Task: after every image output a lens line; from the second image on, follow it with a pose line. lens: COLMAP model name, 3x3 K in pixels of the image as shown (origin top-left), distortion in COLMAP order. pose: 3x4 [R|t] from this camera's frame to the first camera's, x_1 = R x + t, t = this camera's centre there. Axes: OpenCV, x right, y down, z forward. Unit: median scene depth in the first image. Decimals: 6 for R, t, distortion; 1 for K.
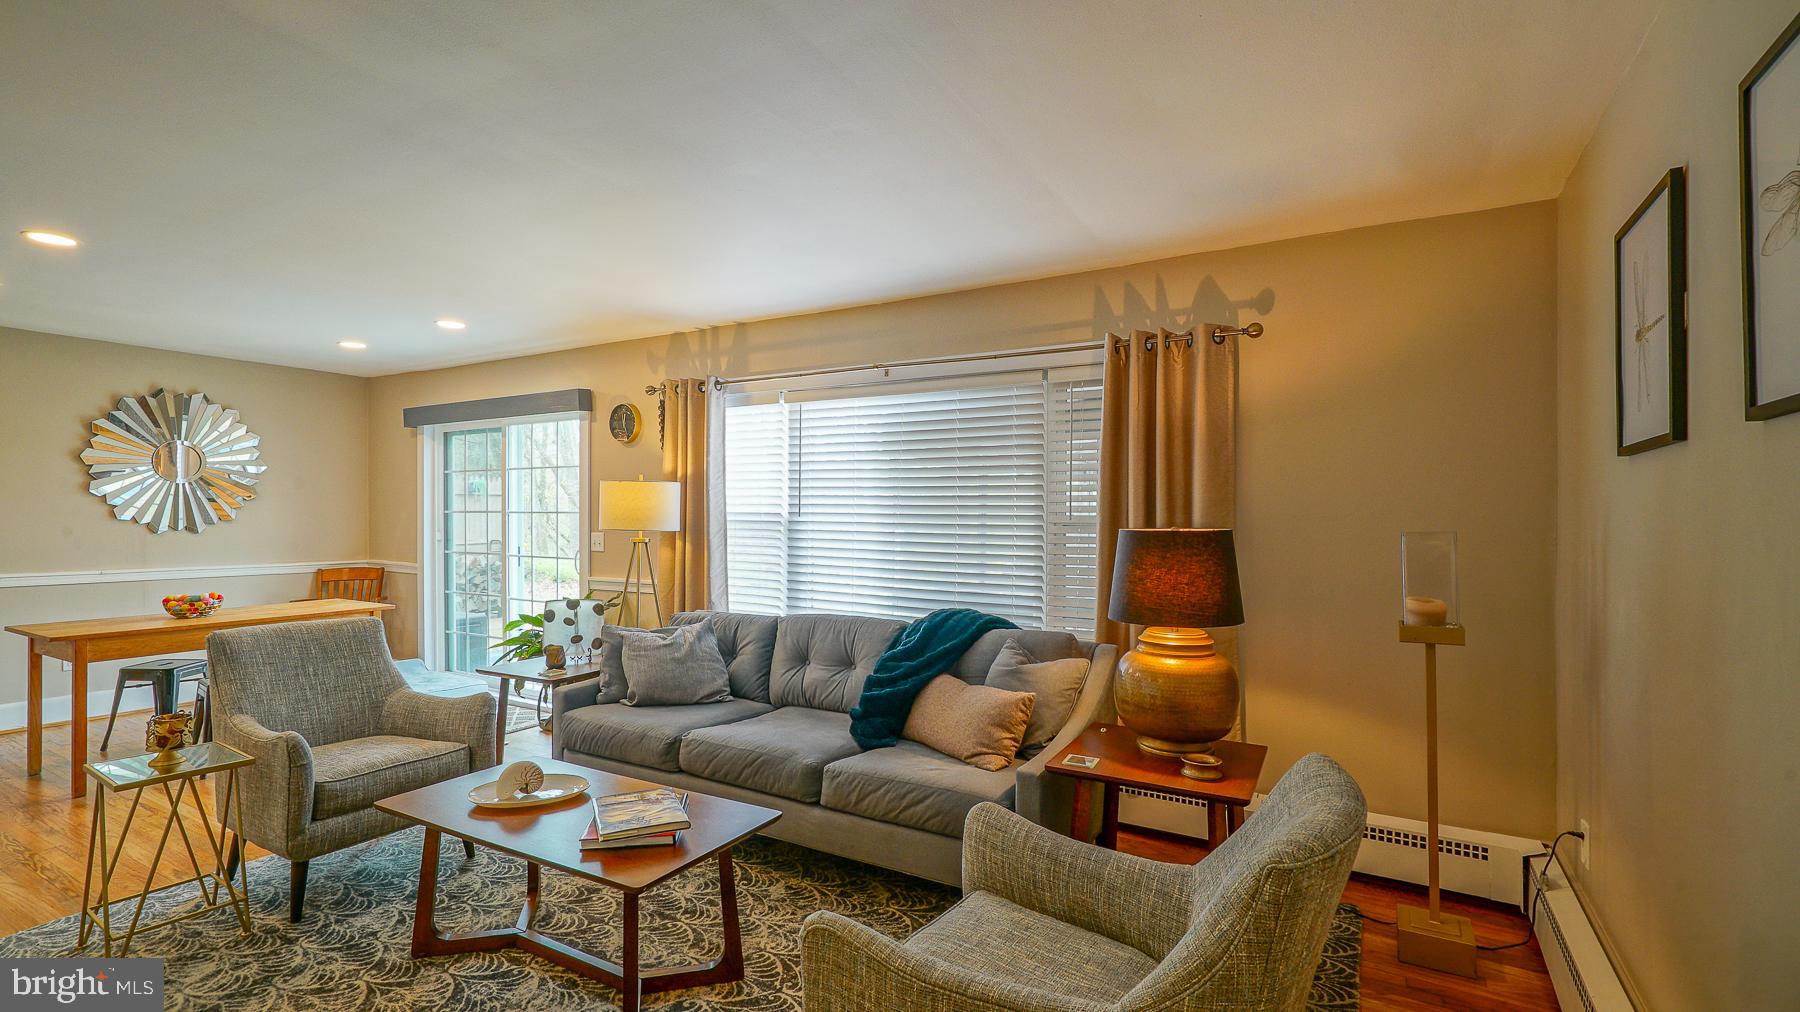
lens RADIAL K [[816.8, 0, 891.2], [0, 816.8, 504.9], [0, 0, 1]] dist [0.000431, 0.000041]
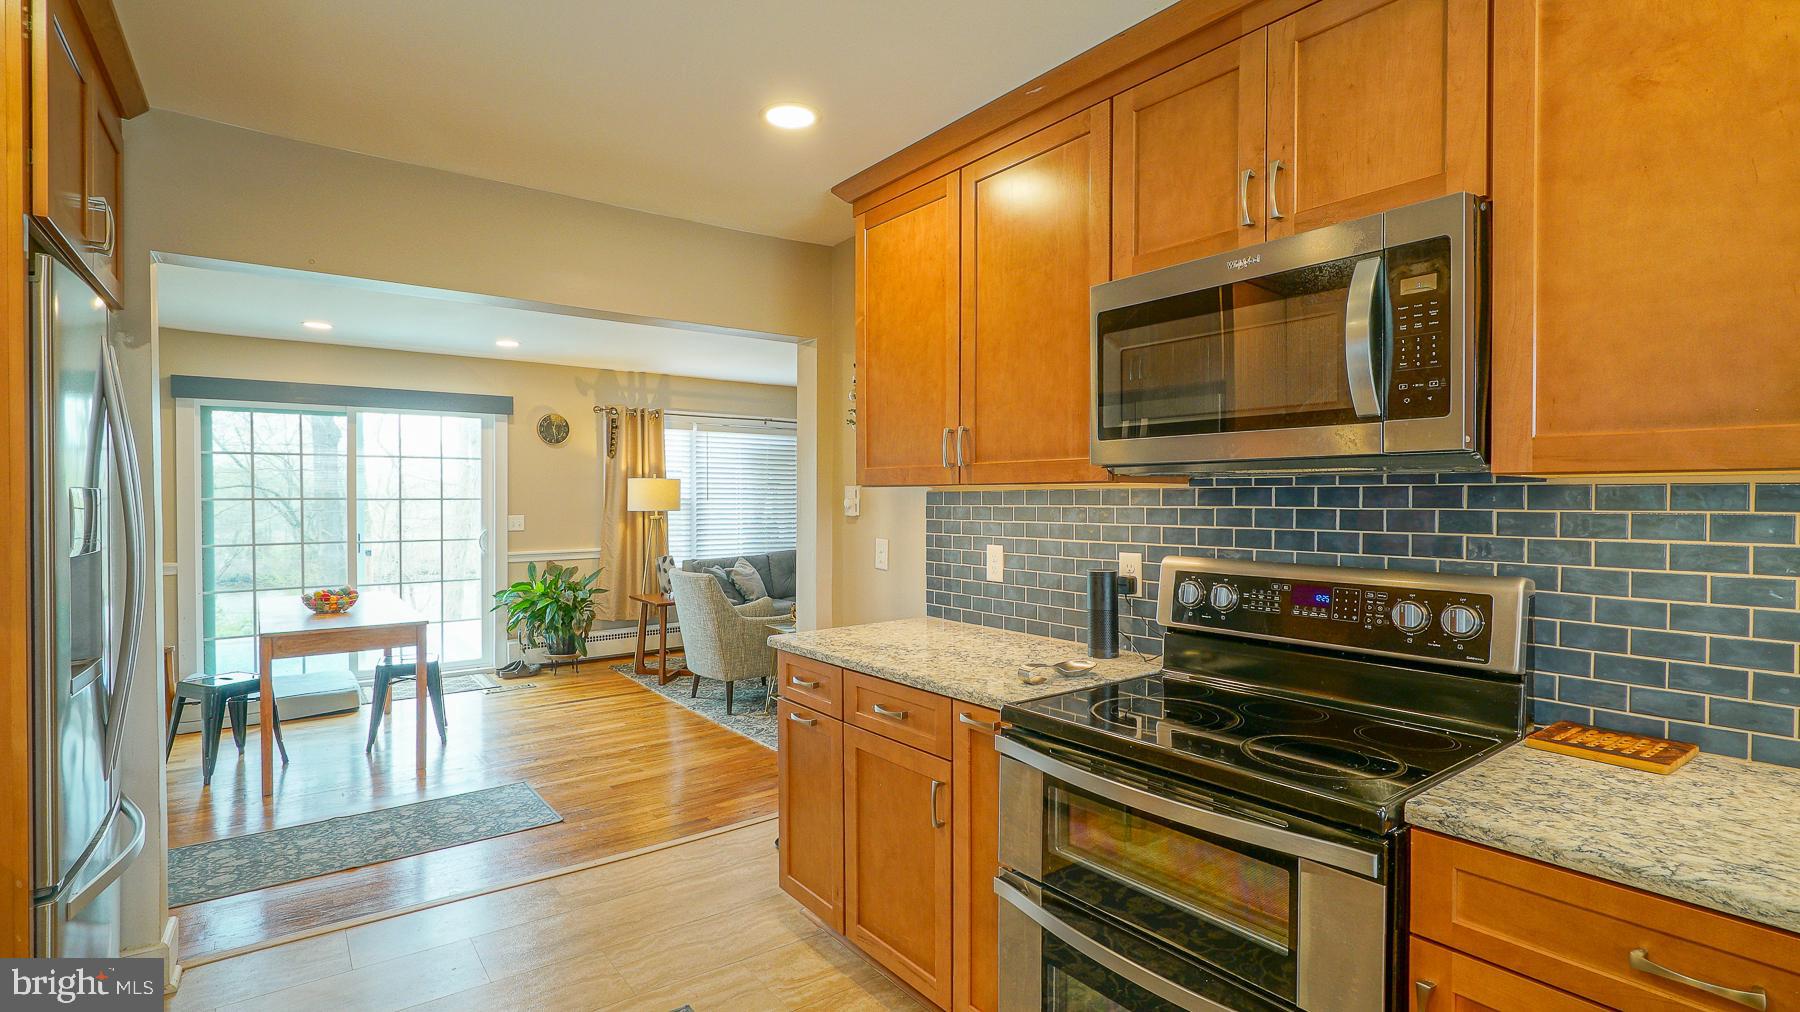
lens RADIAL K [[816.8, 0, 891.2], [0, 816.8, 504.9], [0, 0, 1]] dist [0.000431, 0.000041]
pose [[0.385128, -0.016608, 0.922714, -1.440171], [-0.011705, 0.999670, 0.022879, -0.017867], [-0.922789, -0.019612, 0.384807, 0.012933]]
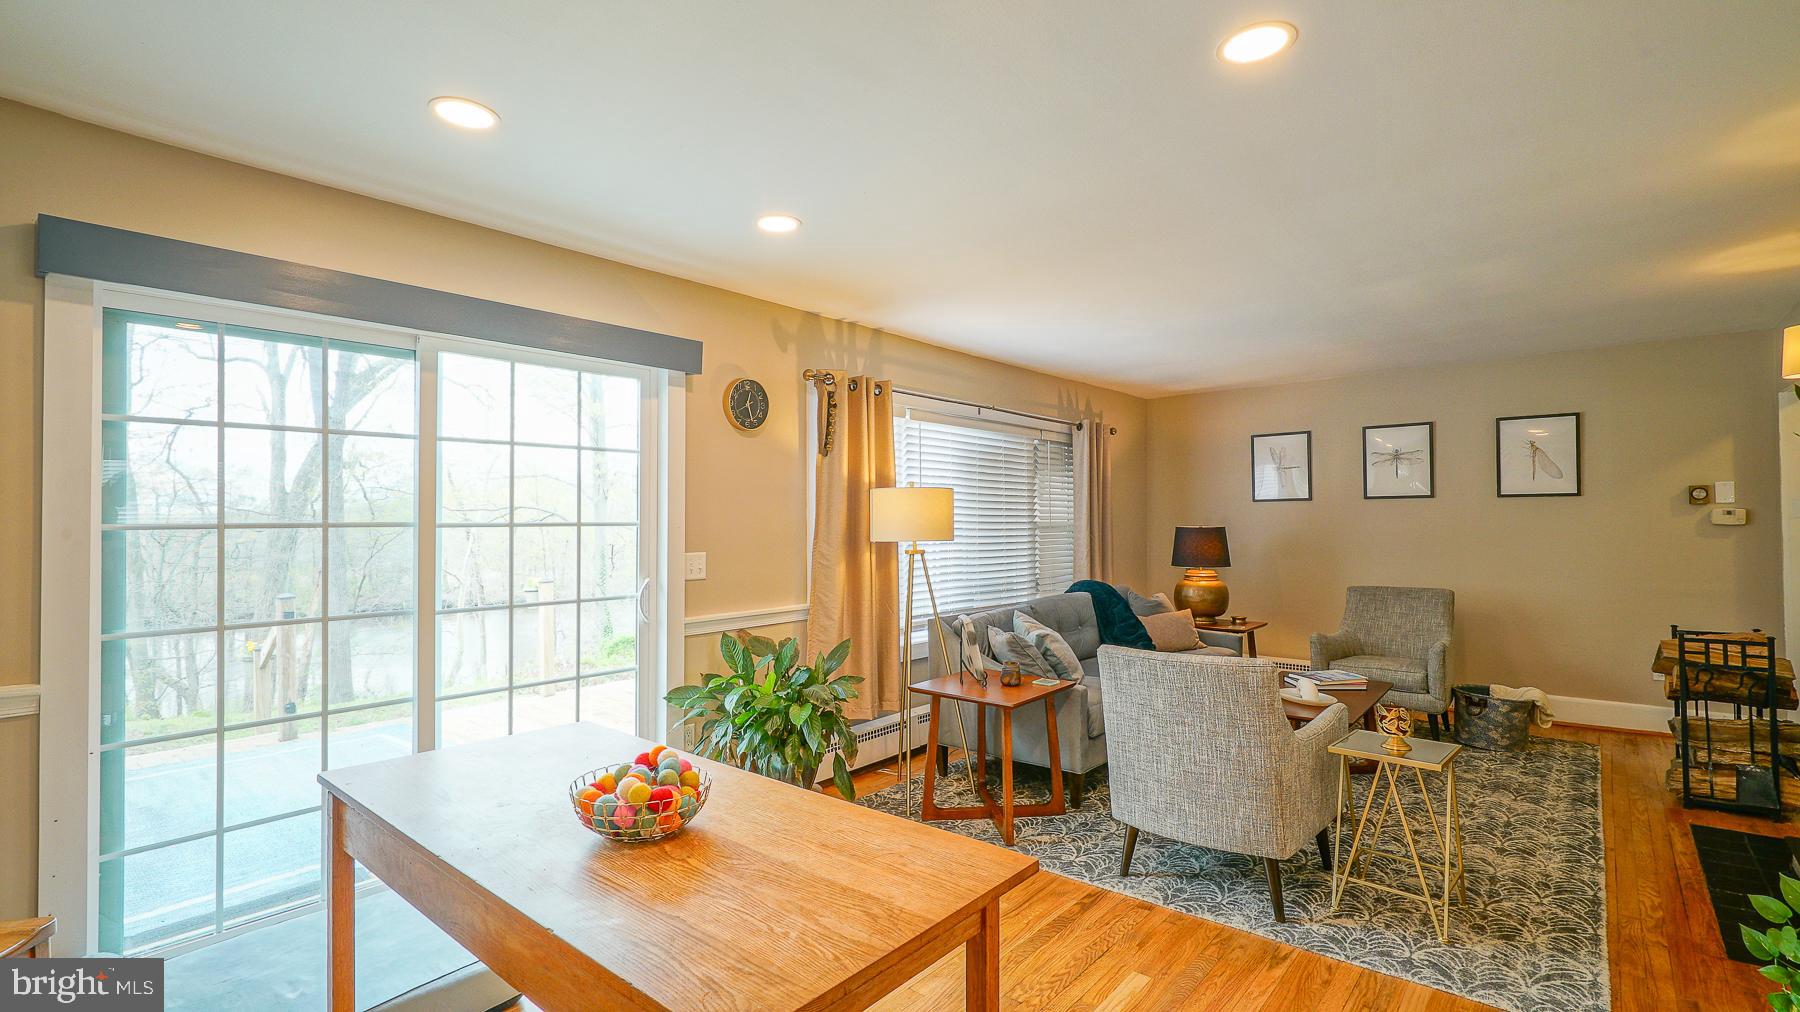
lens RADIAL K [[816.8, 0, 891.2], [0, 816.8, 504.9], [0, 0, 1]] dist [0.000431, 0.000041]
pose [[0.170702, 0.012055, 0.985249, -1.148457], [-0.010085, 0.999894, -0.010487, -0.000250], [-0.985271, -0.008146, 0.170805, 0.813561]]
